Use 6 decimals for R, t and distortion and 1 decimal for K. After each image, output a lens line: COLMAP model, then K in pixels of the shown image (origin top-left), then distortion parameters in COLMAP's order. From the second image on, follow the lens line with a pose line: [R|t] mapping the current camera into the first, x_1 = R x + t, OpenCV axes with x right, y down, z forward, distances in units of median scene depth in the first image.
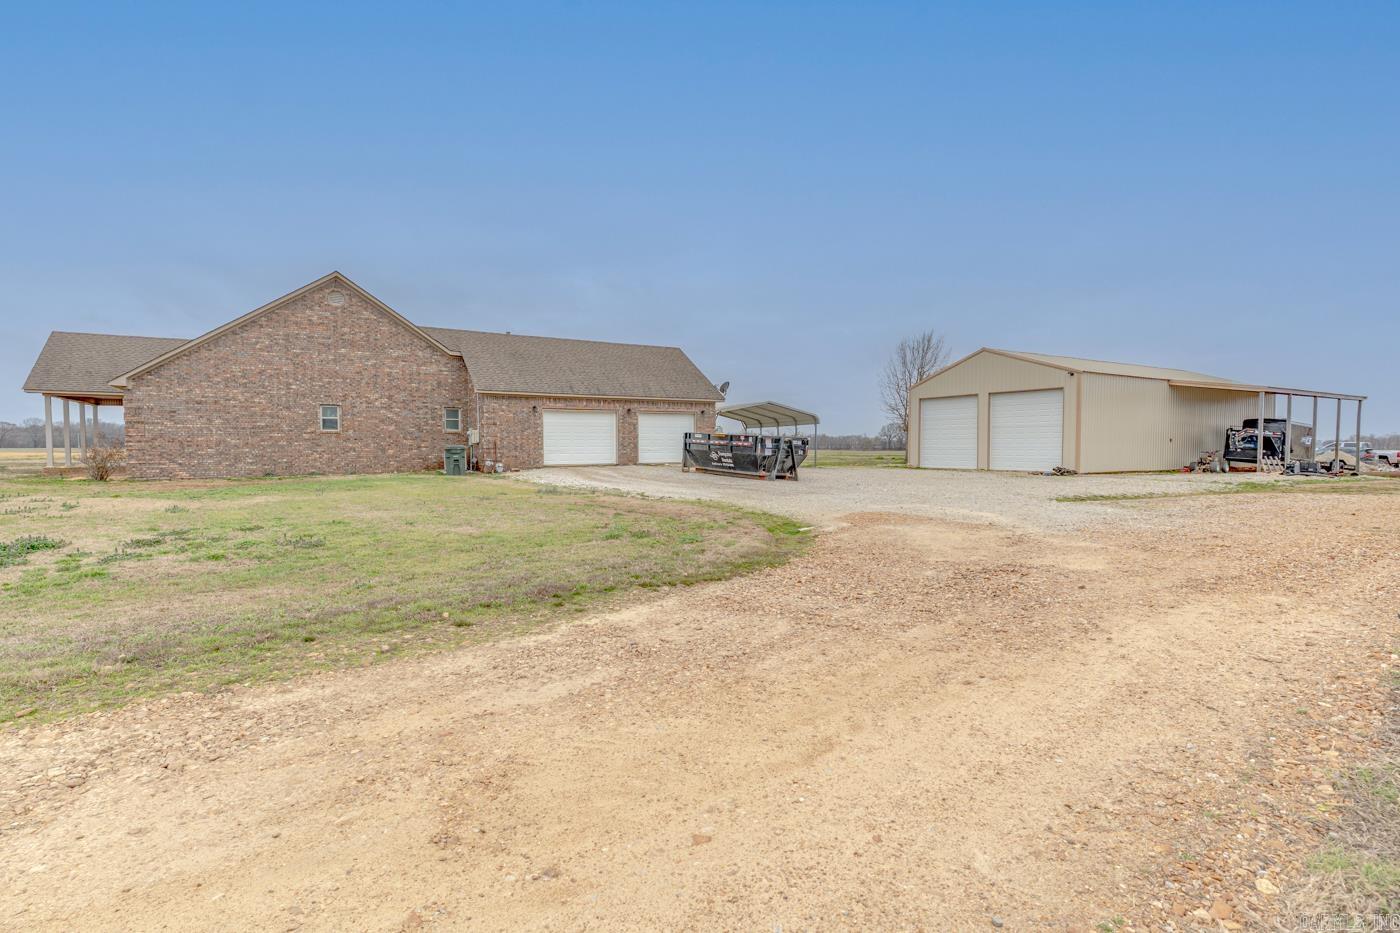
lens RADIAL K [[662.0, 0, 700.0], [0, 662.0, 466.5], [0, 0, 1]] dist [0.000465, 0.000039]
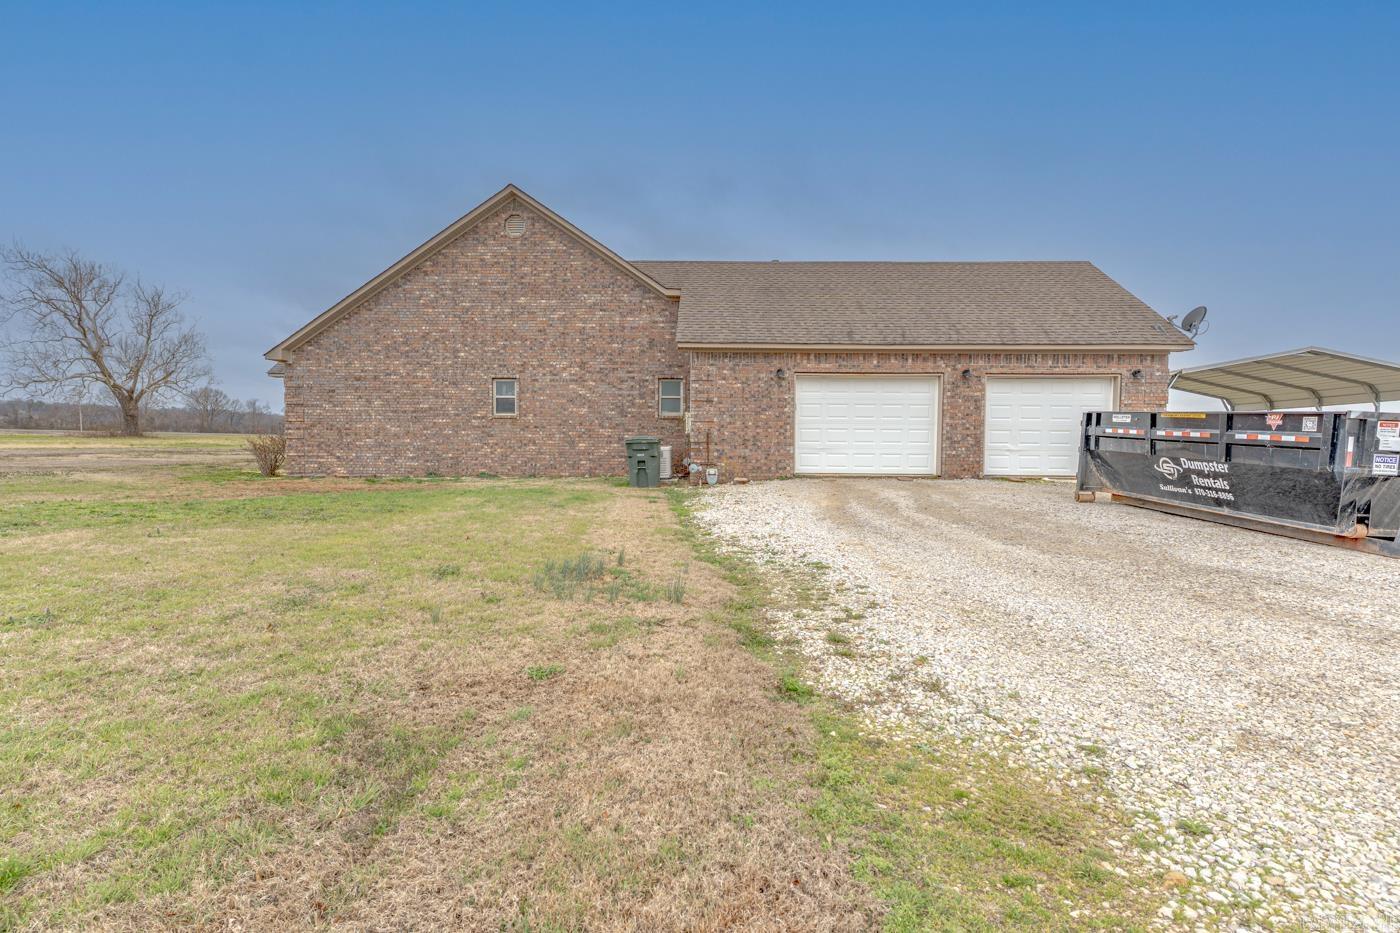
lens RADIAL K [[662.0, 0, 700.0], [0, 662.0, 466.5], [0, 0, 1]] dist [0.000465, 0.000039]
pose [[0.838562, 0.031395, -0.543902, 0.002442], [-0.028262, 0.999501, 0.014121, -0.014286], [0.544073, 0.003530, 0.839030, 0.500826]]
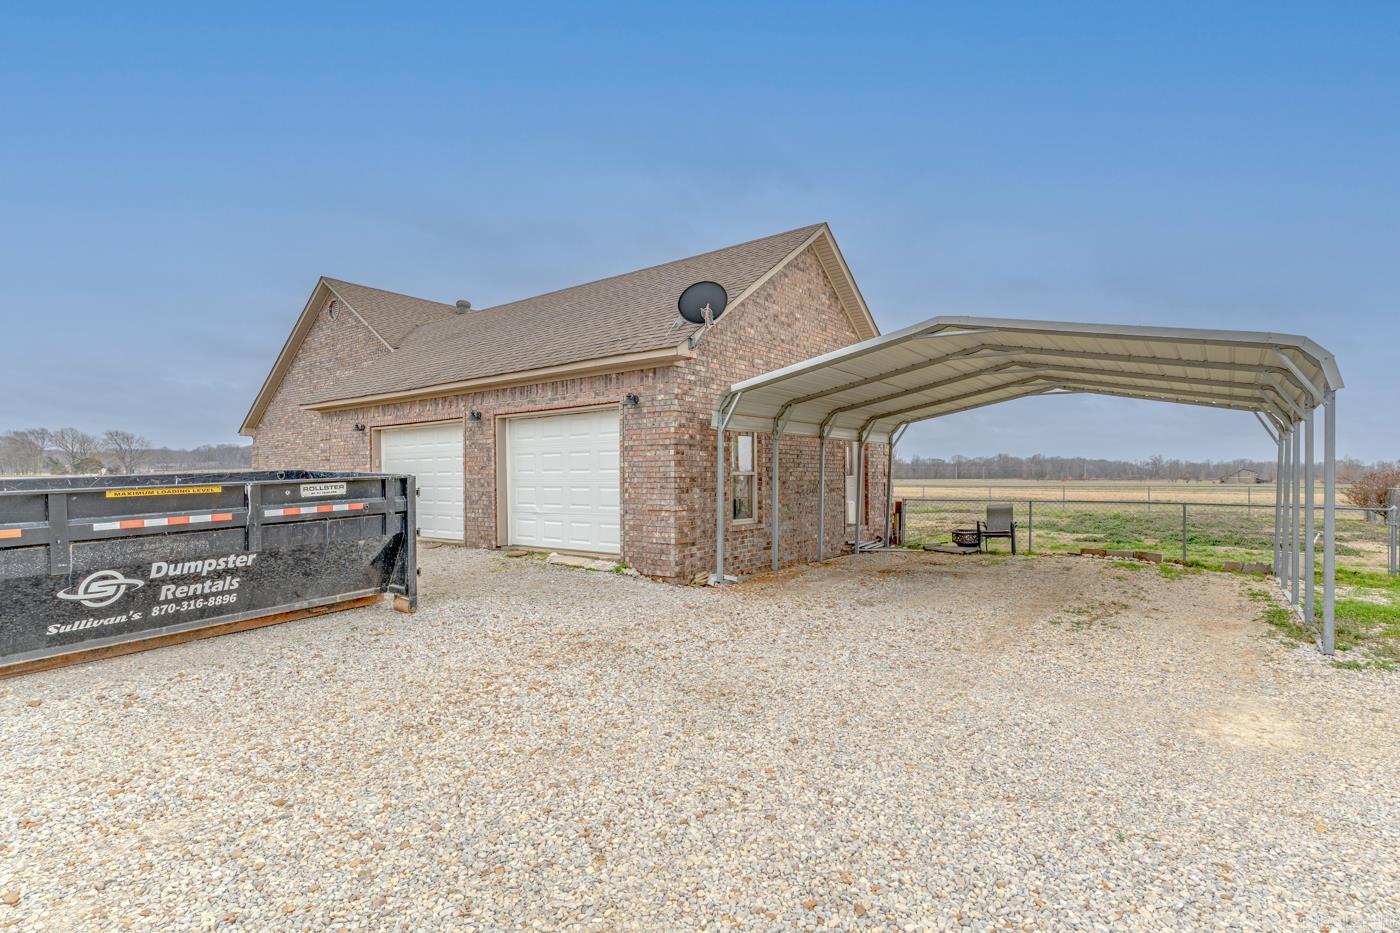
lens RADIAL K [[662.0, 0, 700.0], [0, 662.0, 466.5], [0, 0, 1]] dist [0.000465, 0.000039]
pose [[0.368412, 0.002295, -0.929660, 0.354632], [-0.014789, 0.999885, -0.003392, -0.058751], [0.929545, 0.014998, 0.368403, 1.076953]]
